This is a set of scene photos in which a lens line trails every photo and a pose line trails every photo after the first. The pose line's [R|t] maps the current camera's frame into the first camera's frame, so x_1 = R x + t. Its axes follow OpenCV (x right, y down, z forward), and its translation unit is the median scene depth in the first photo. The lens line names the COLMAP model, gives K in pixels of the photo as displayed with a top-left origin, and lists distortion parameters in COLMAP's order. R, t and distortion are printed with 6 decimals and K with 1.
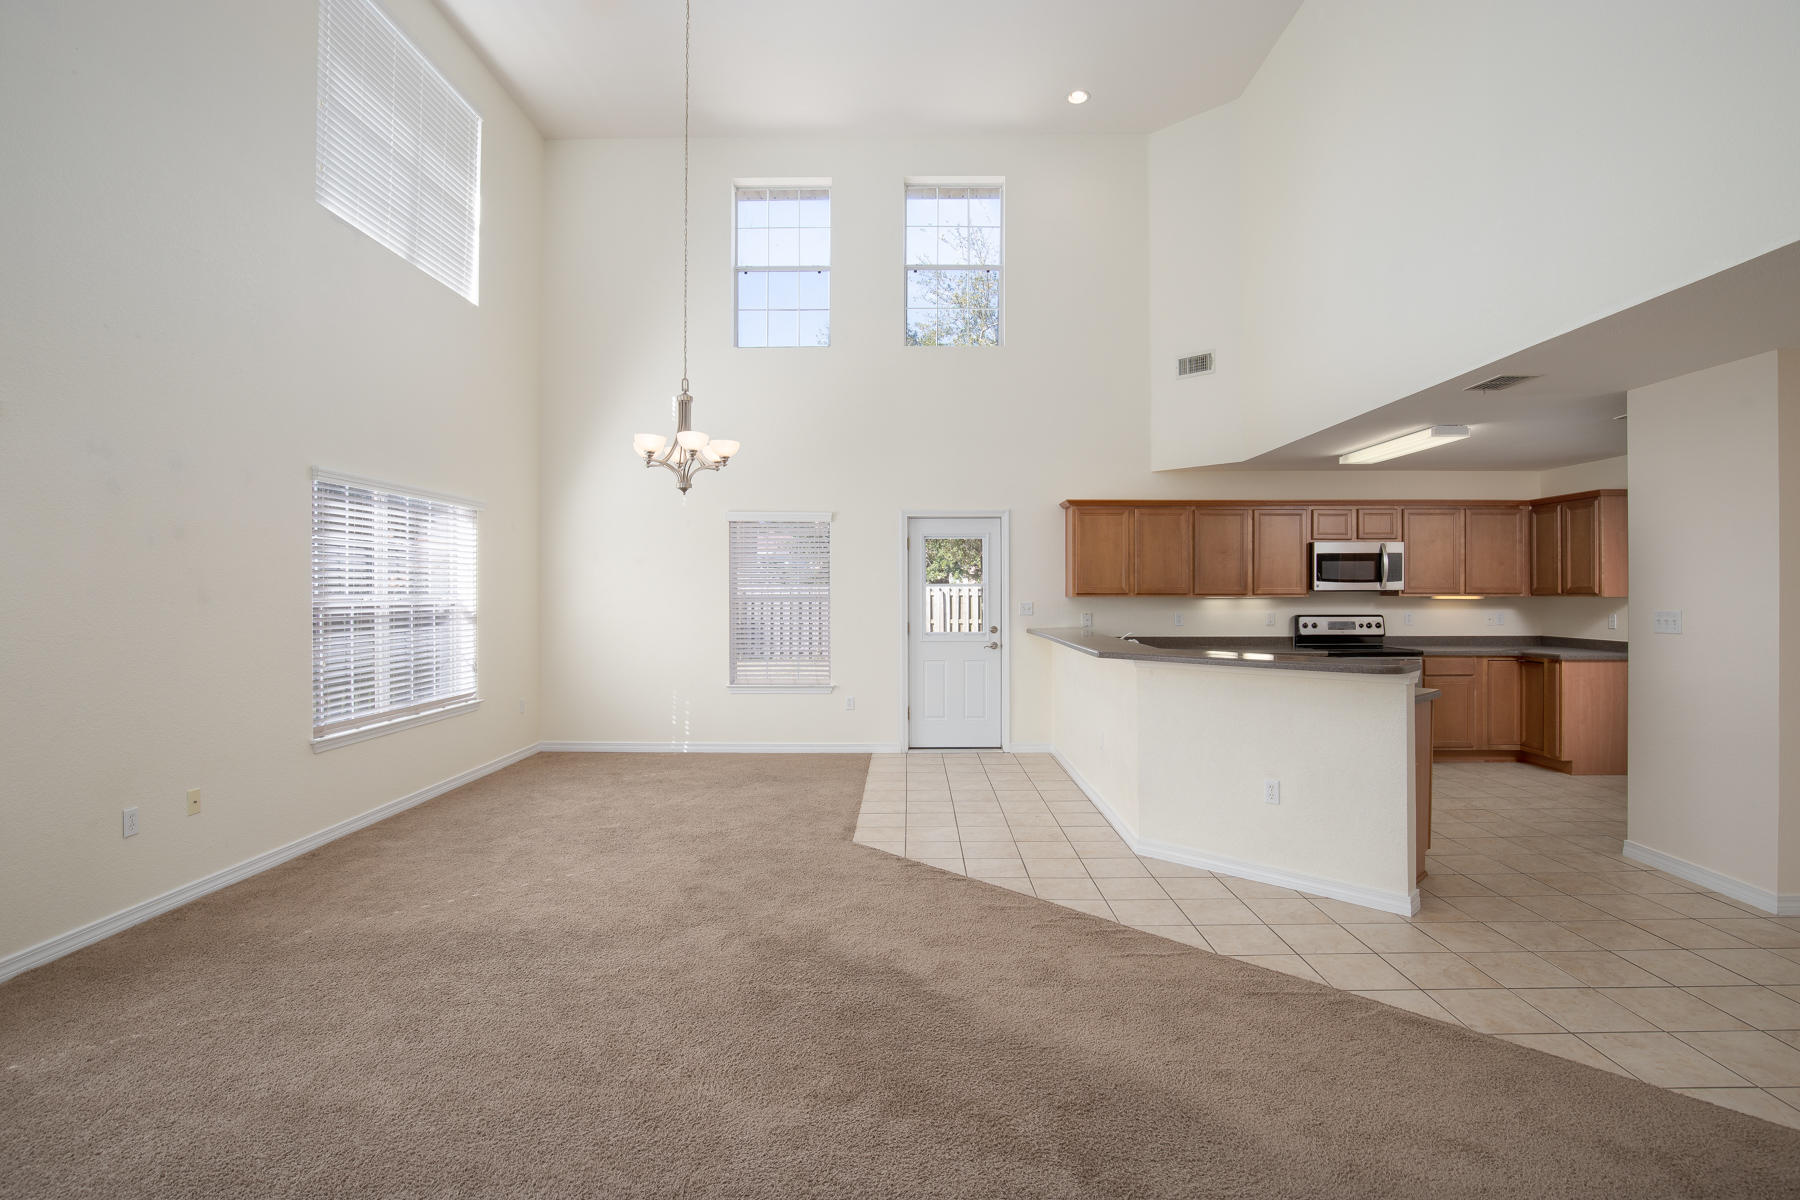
lens RADIAL K [[874.7, 0, 902.4], [0, 874.7, 597.2], [0, 0, 1]] dist [-0.029414, 0.000899]
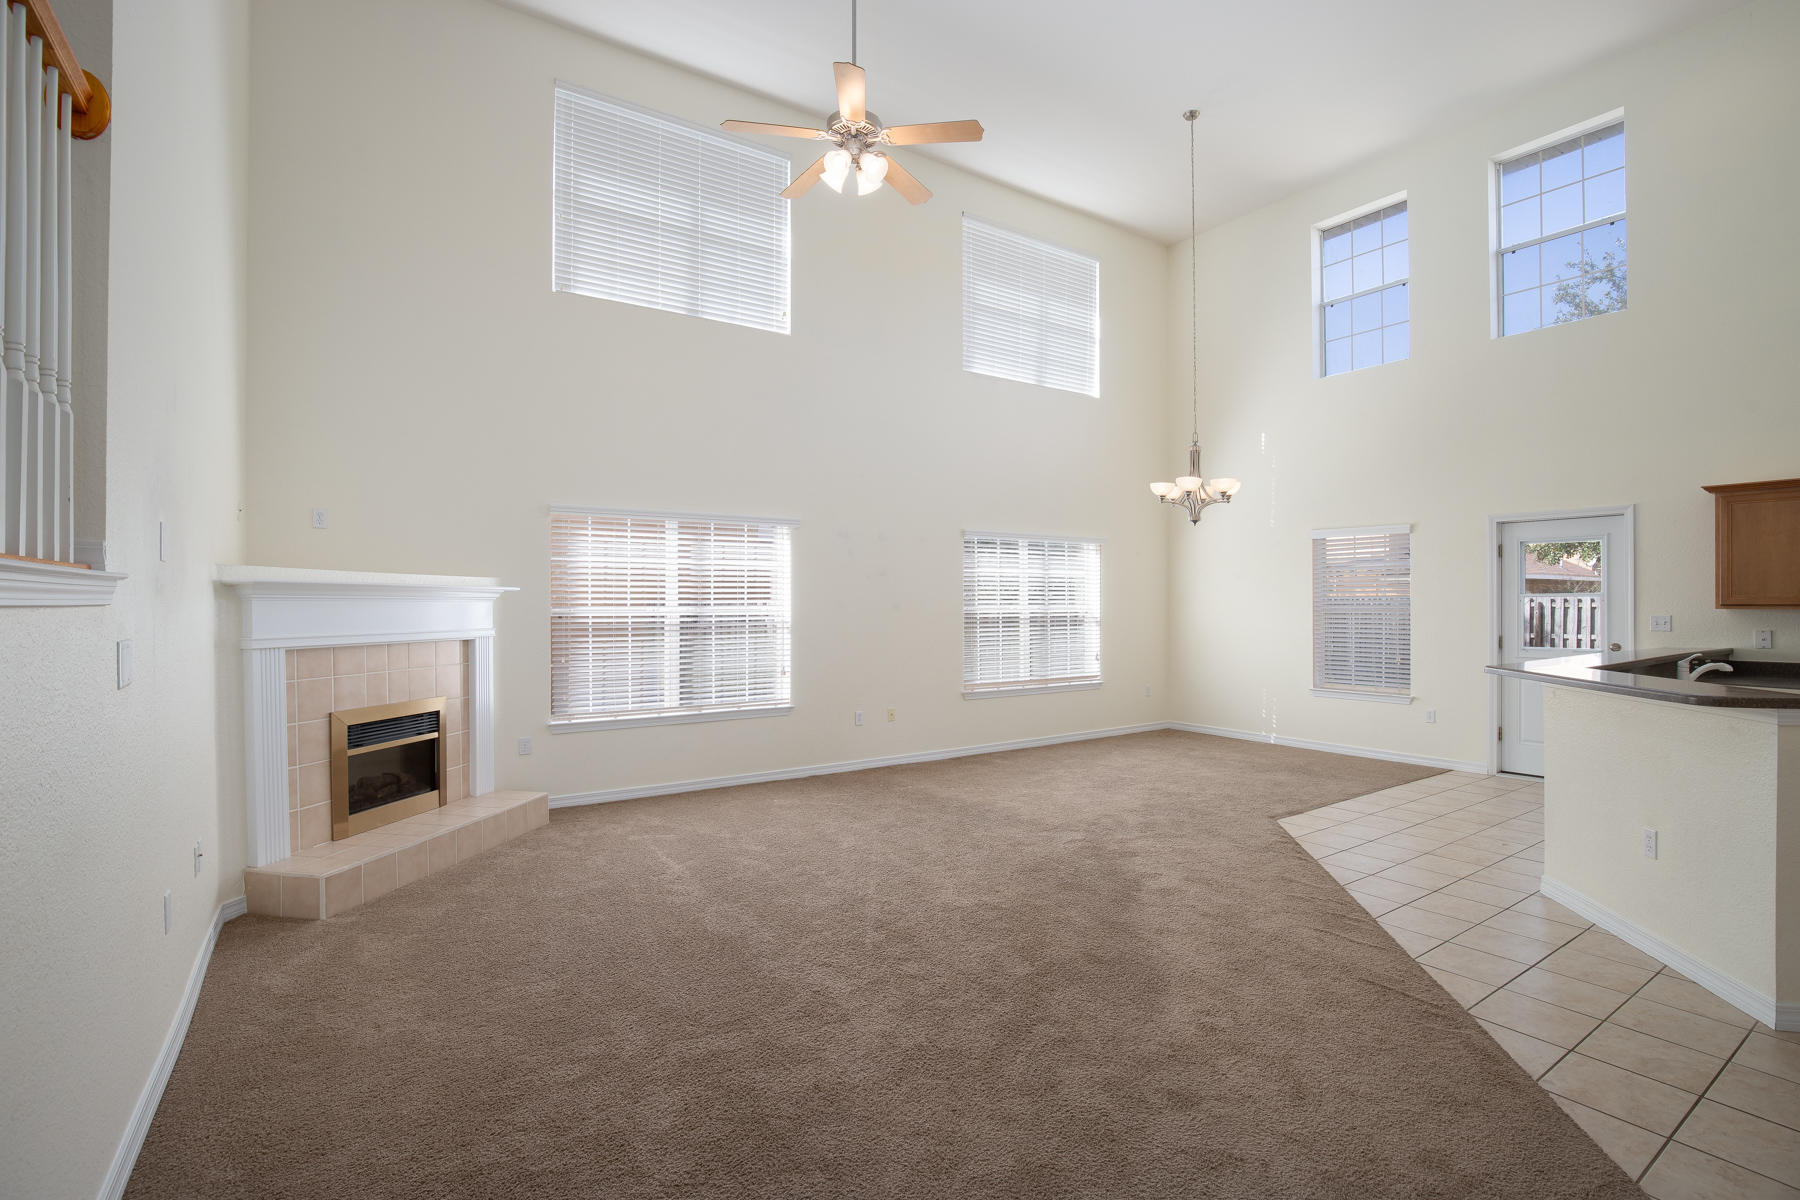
lens RADIAL K [[830.0, 0, 902.9], [0, 830.0, 608.0], [0, 0, 1]] dist [-0.028920, 0.000479]
pose [[0.573346, 0.003156, -0.819307, 0.428039], [-0.004855, 0.999988, 0.000454, 0.002147], [0.819299, 0.003717, 0.573355, -0.019394]]
